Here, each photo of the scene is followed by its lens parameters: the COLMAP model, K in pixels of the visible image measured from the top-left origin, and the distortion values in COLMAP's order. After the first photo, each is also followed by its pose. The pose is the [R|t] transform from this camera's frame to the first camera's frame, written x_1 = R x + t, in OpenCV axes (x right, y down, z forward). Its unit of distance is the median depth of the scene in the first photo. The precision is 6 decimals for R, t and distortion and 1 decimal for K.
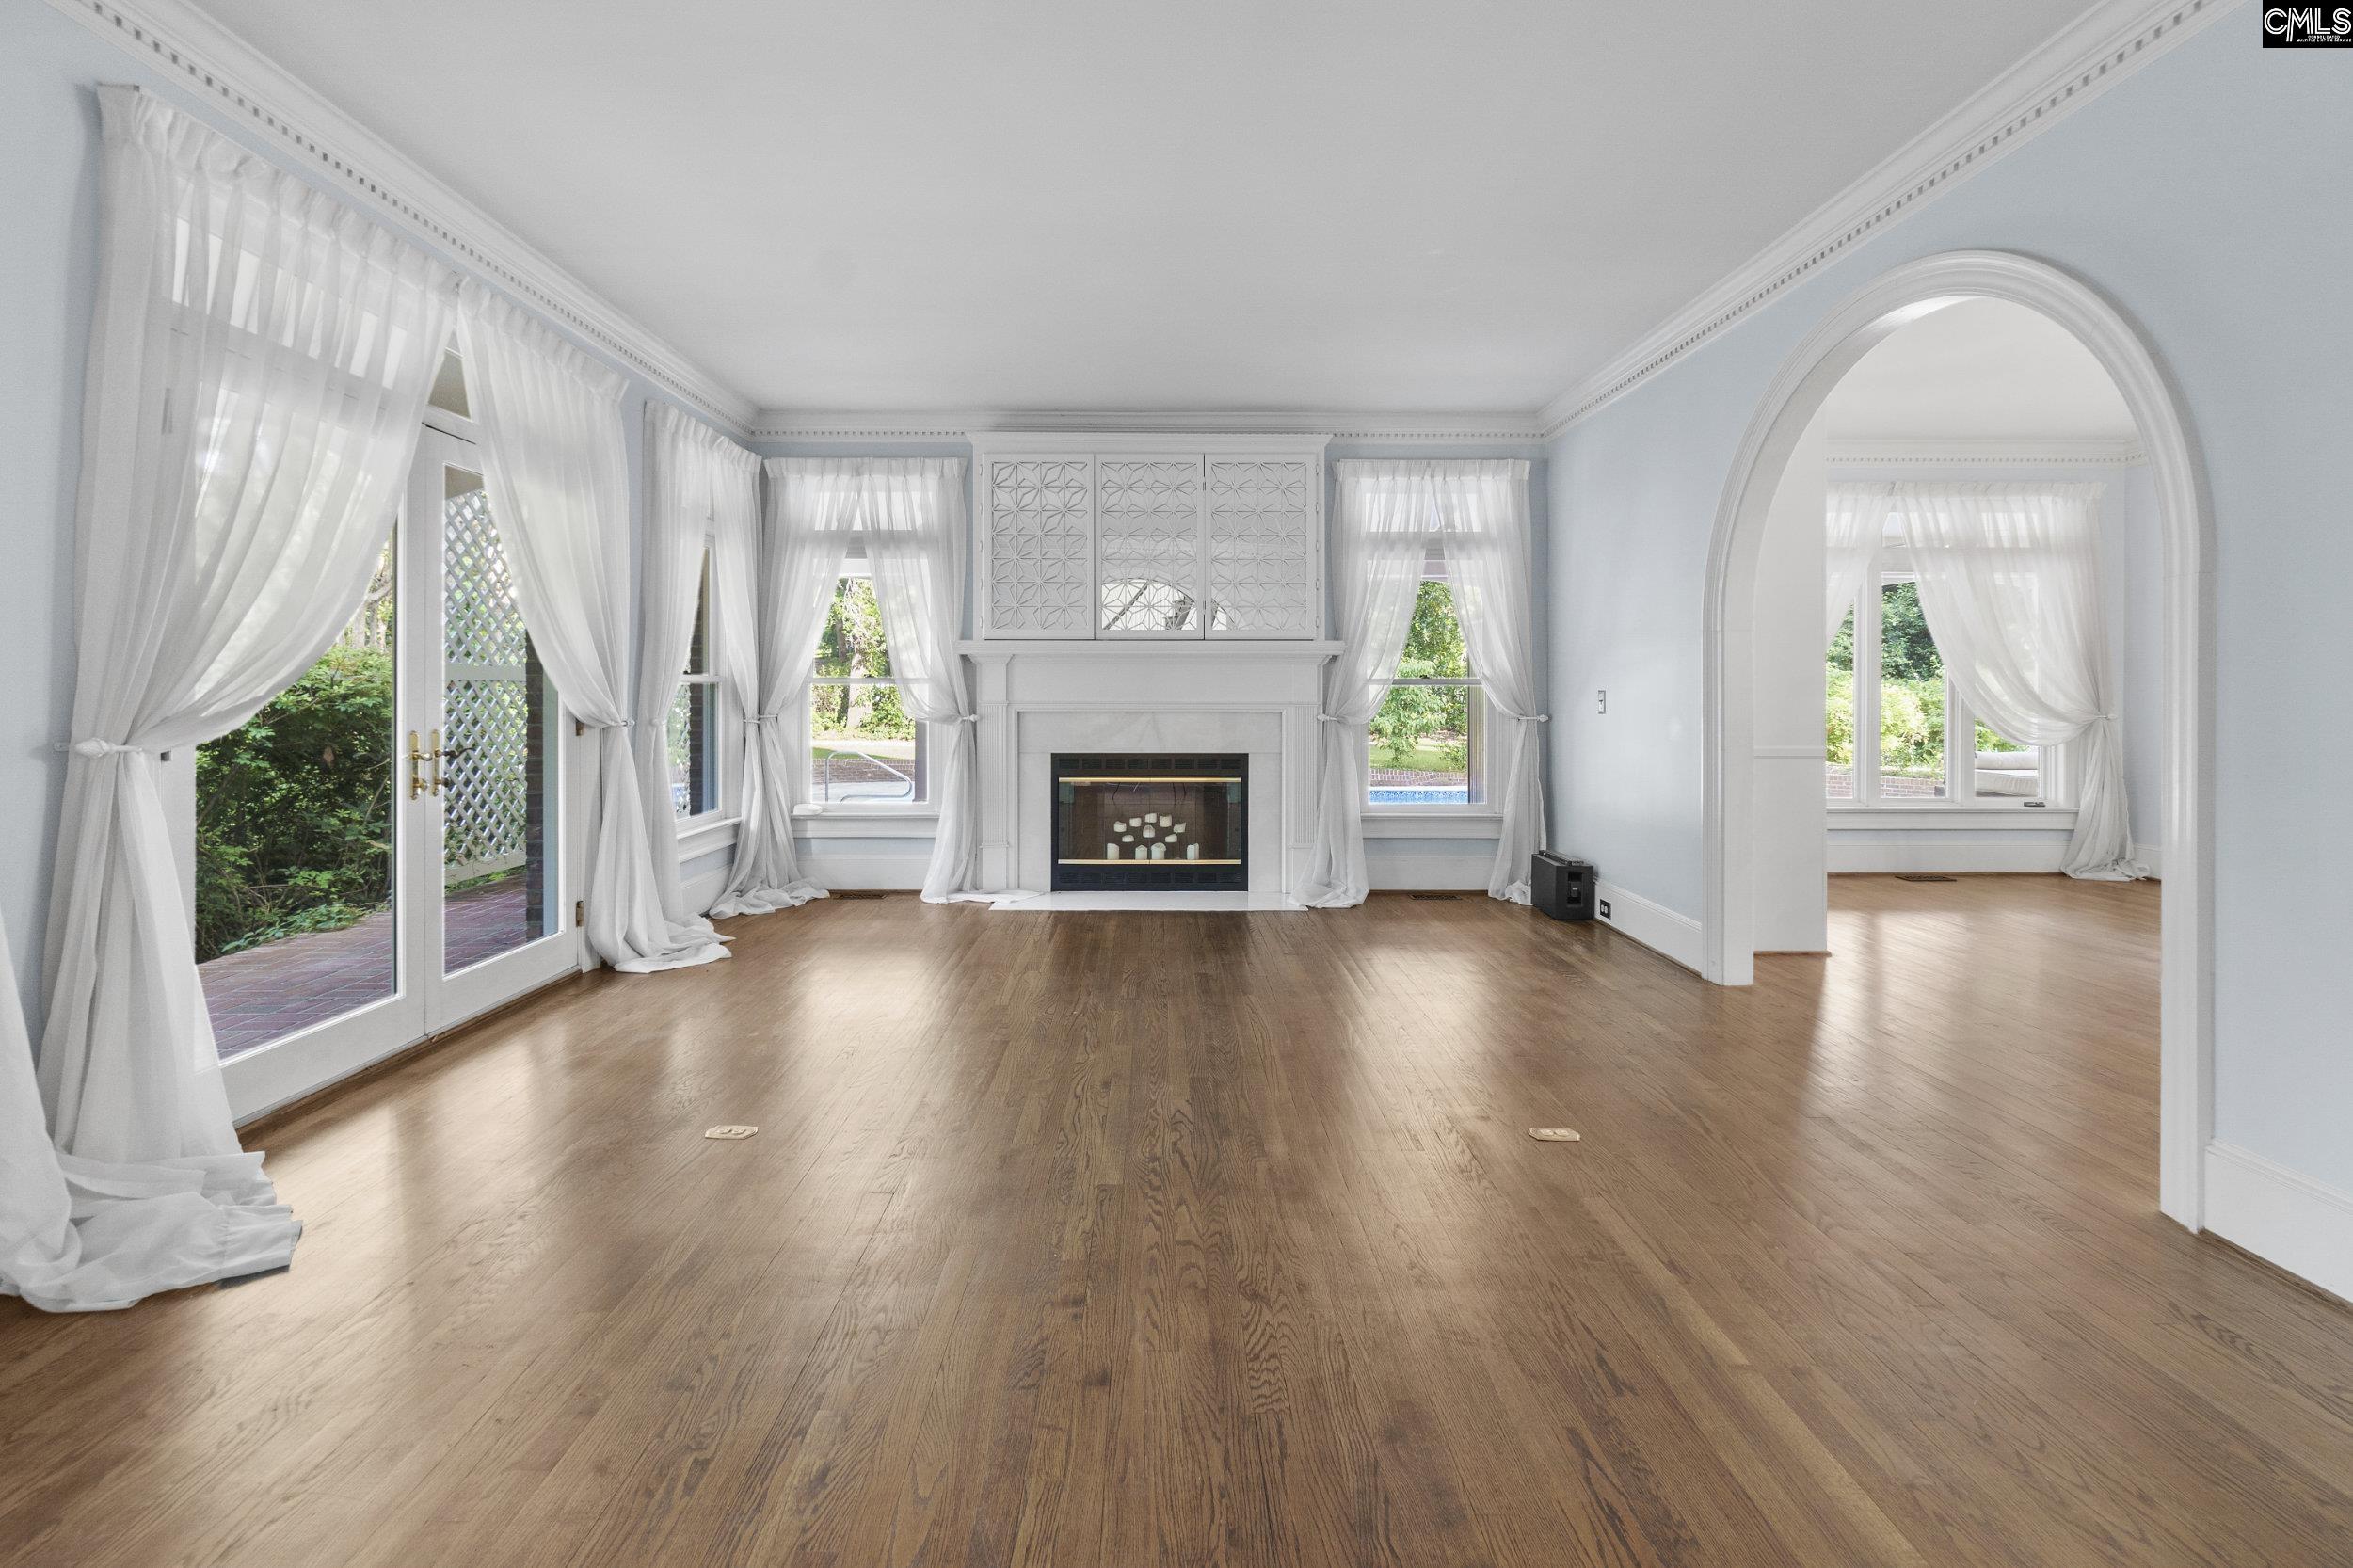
lens RADIAL K [[1047.7, 0, 1148.3], [0, 1047.7, 691.1], [0, 0, 1]] dist [-0.000642, 0.000180]
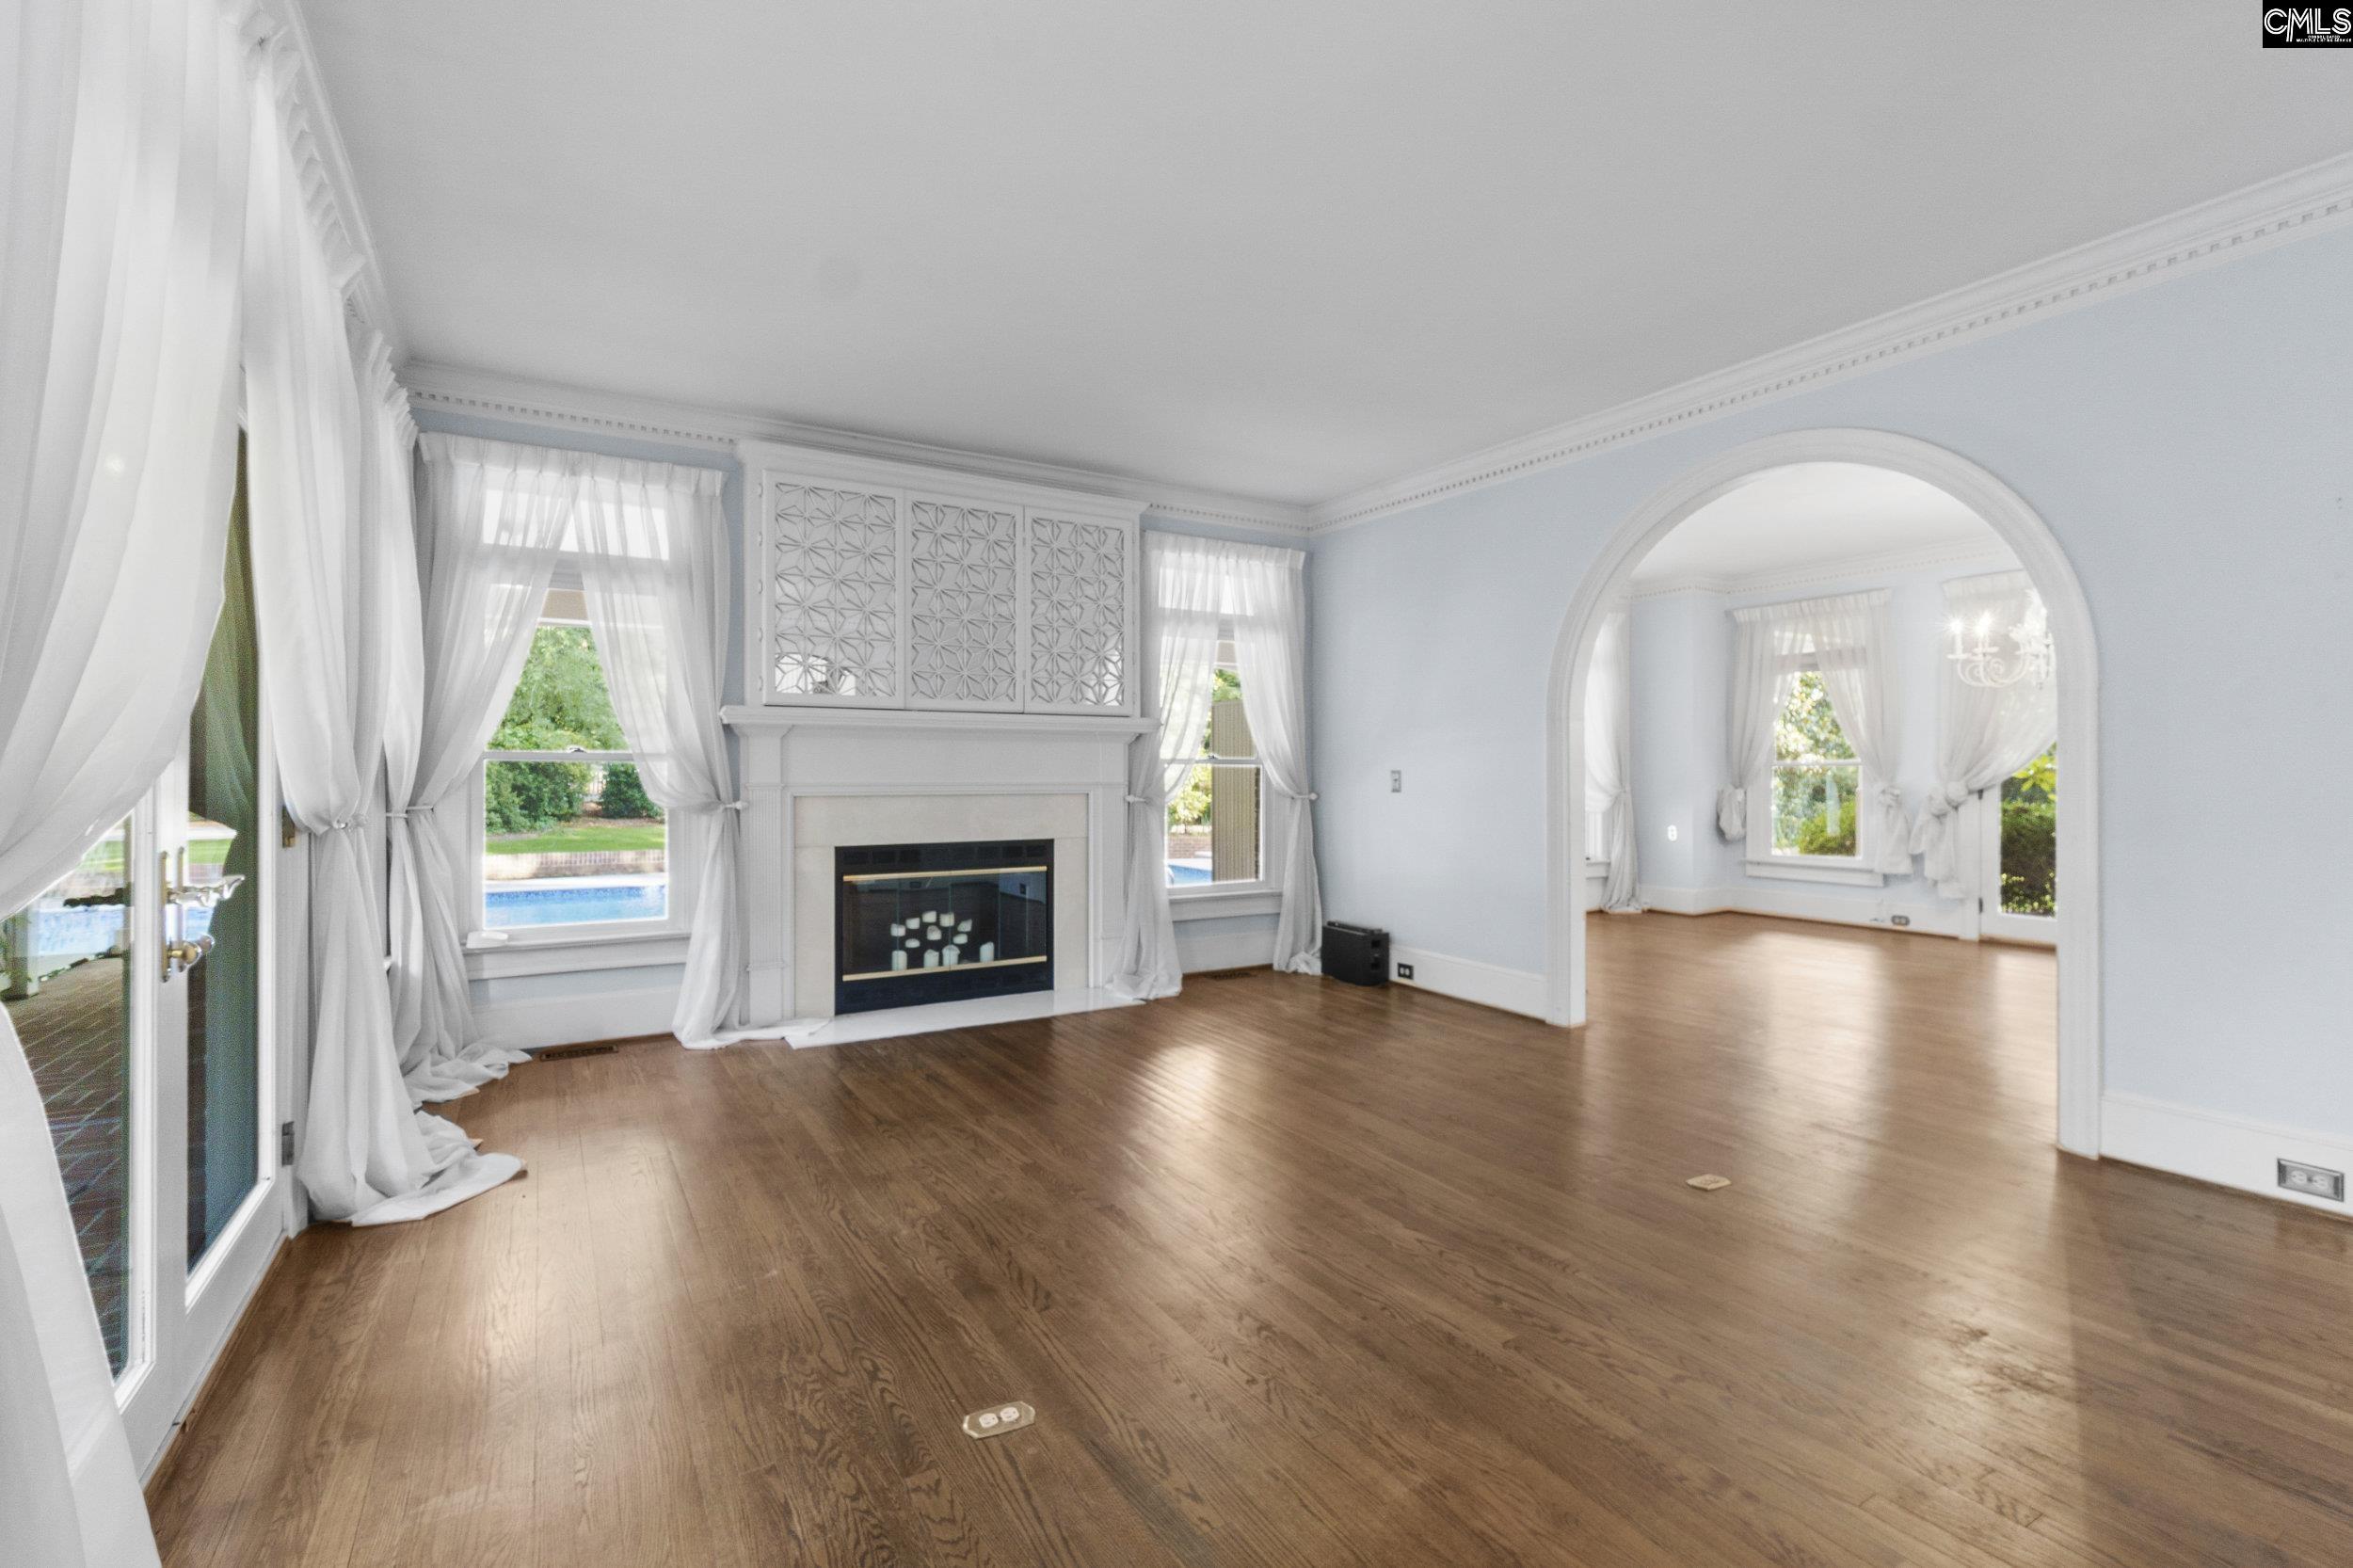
lens RADIAL K [[1057.5, 0, 1173.4], [0, 1057.5, 764.5], [0, 0, 1]] dist [-0.003796, 0.000104]
pose [[0.859575, 0.003187, 0.511000, -0.290090], [-0.000384, 0.999984, -0.005591, -0.000479], [-0.511010, 0.004610, 0.859562, 0.154955]]
